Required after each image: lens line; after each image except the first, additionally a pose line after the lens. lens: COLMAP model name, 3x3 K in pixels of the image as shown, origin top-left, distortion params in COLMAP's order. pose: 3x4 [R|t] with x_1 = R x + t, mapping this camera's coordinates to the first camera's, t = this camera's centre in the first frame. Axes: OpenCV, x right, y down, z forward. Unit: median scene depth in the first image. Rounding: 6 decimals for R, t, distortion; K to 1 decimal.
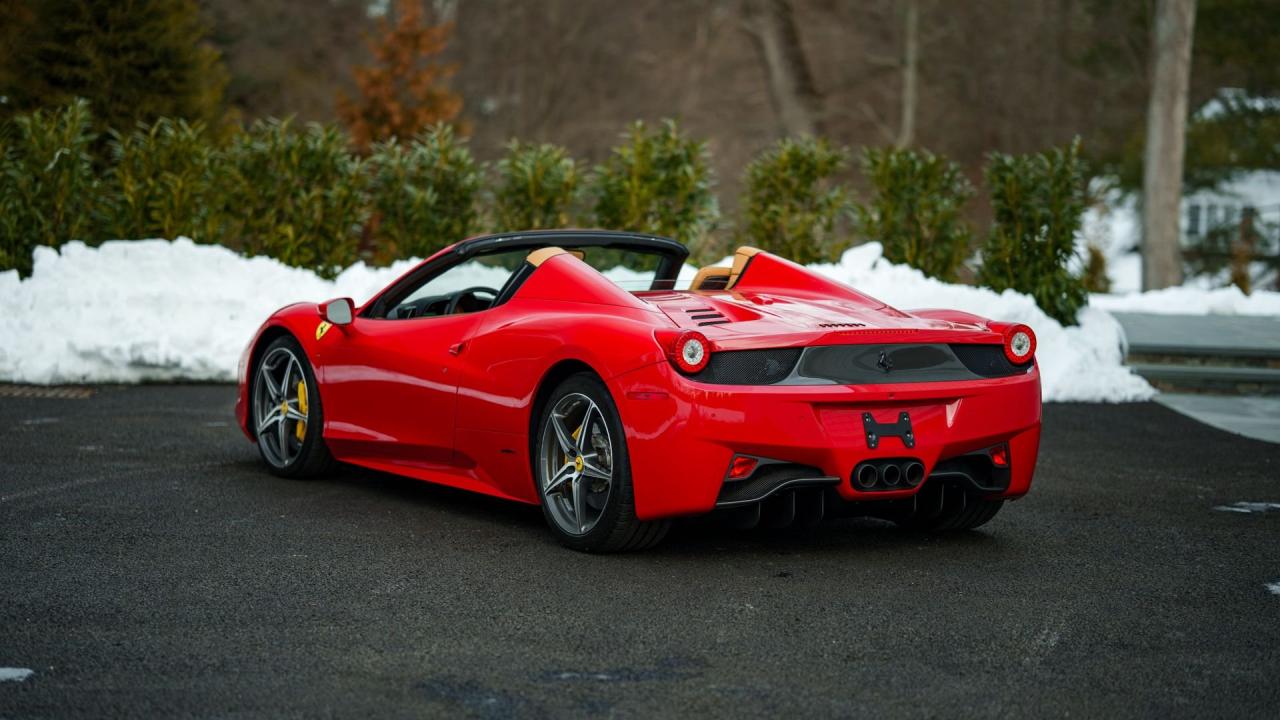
lens RADIAL K [[2983.6, 0, 640.0], [0, 2983.6, 360.0], [0, 0, 1]] dist [0.666231, -0.248194]
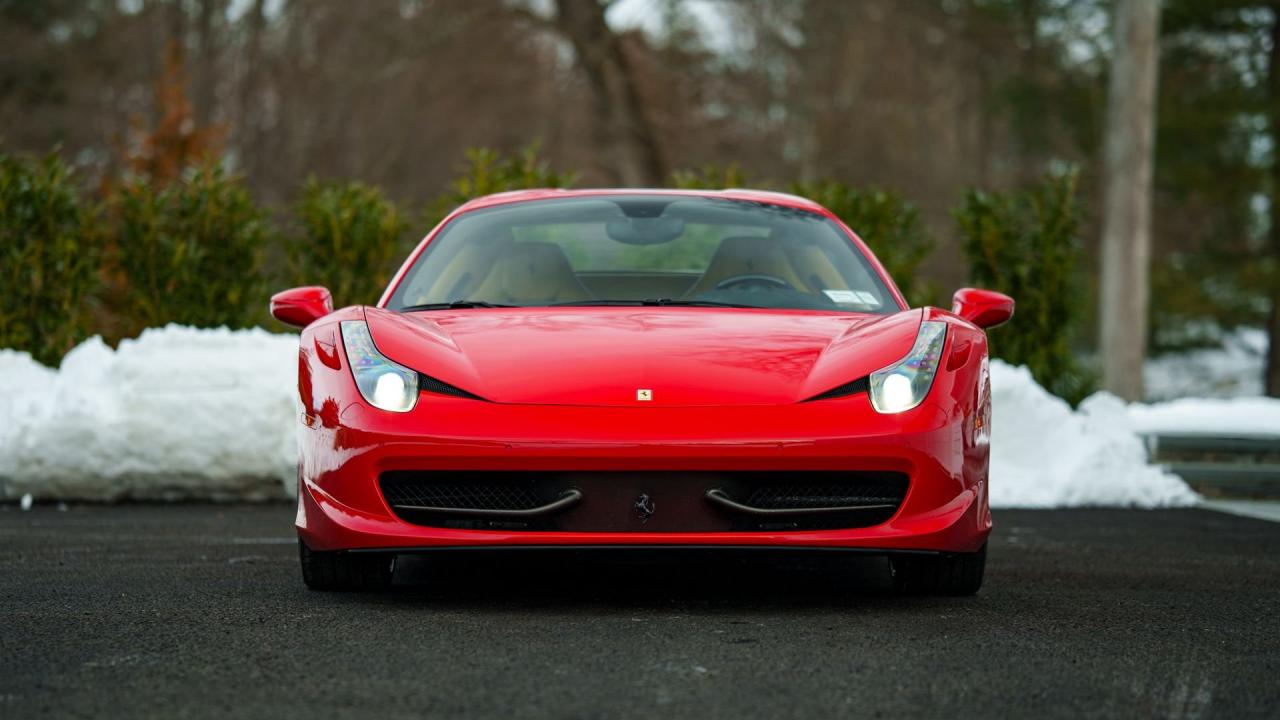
lens RADIAL K [[3607.1, 0, 630.7], [0, 3607.1, 430.4], [0, 0, 1]] dist [0.690376, 0.595193]
pose [[0.998859, -0.016081, 0.044975, -0.005378], [0.018322, 0.998588, -0.049859, 0.034438], [-0.044109, 0.050626, 0.997743, 0.122864]]
